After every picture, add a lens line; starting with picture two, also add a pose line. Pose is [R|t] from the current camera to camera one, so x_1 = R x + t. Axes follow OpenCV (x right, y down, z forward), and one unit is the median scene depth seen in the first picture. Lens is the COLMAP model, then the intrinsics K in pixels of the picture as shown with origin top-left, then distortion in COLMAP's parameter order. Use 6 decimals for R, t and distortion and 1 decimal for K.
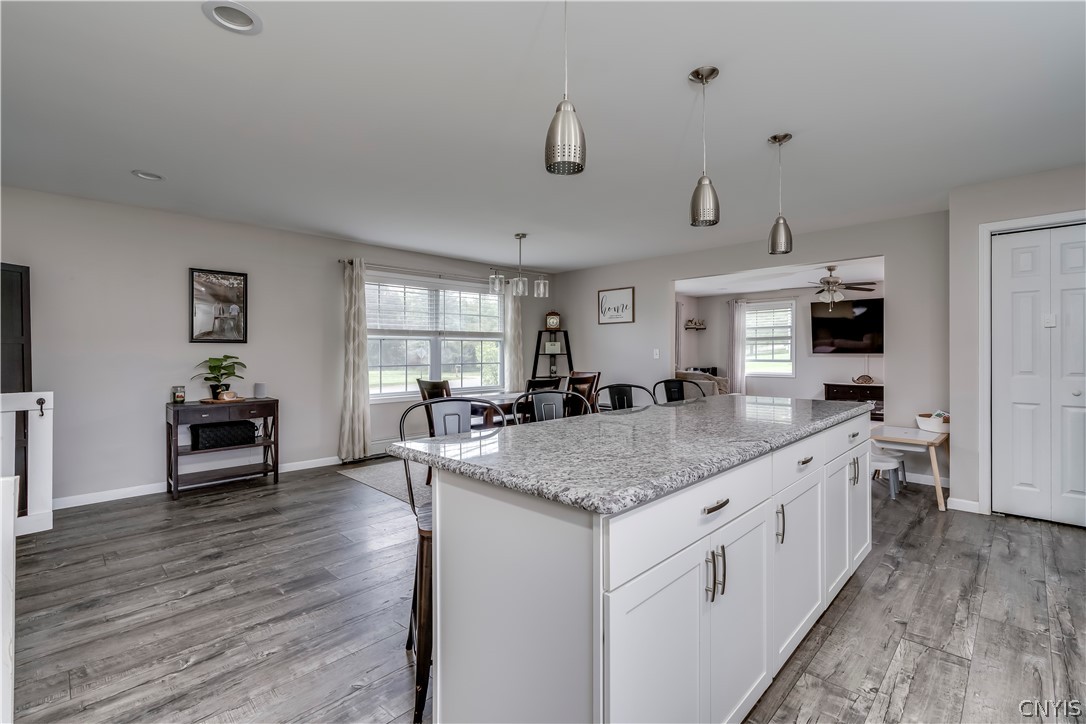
lens RADIAL K [[485.0, 0, 543.0], [0, 485.0, 362.0], [0, 0, 1]] dist [0.000668, 0.000119]
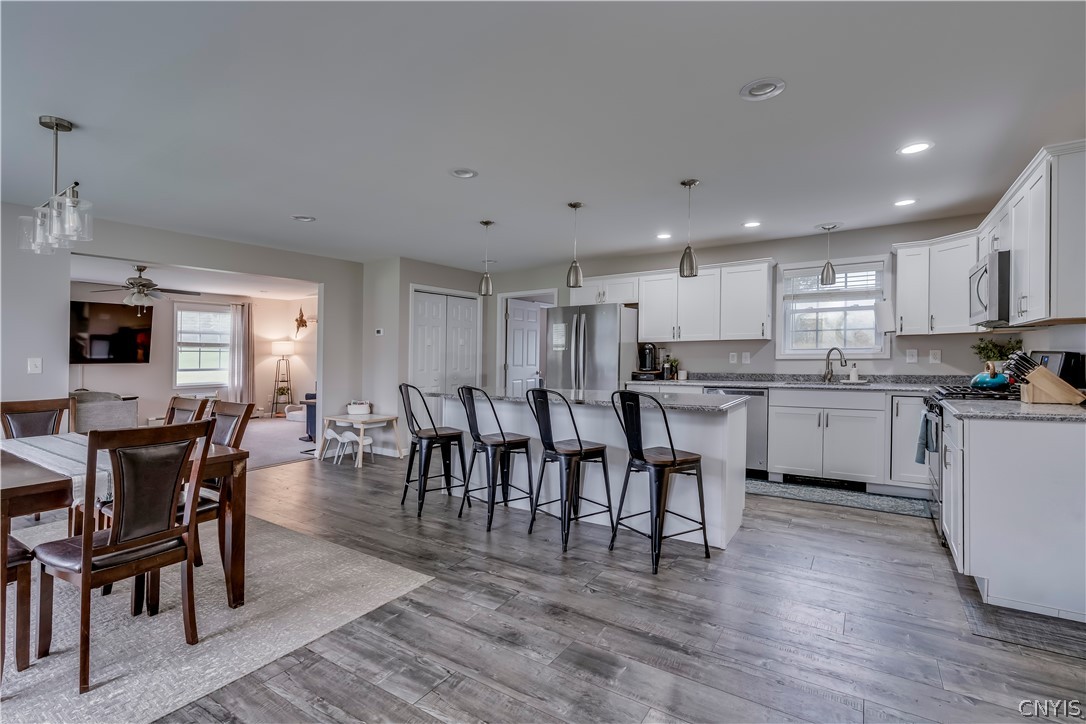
lens RADIAL K [[485.0, 0, 543.0], [0, 485.0, 362.0], [0, 0, 1]] dist [0.000668, 0.000119]
pose [[-0.178526, -0.012276, 0.983859, -1.187696], [0.032441, 0.999305, 0.018355, -0.028418], [-0.983400, 0.035194, -0.178003, 1.170171]]
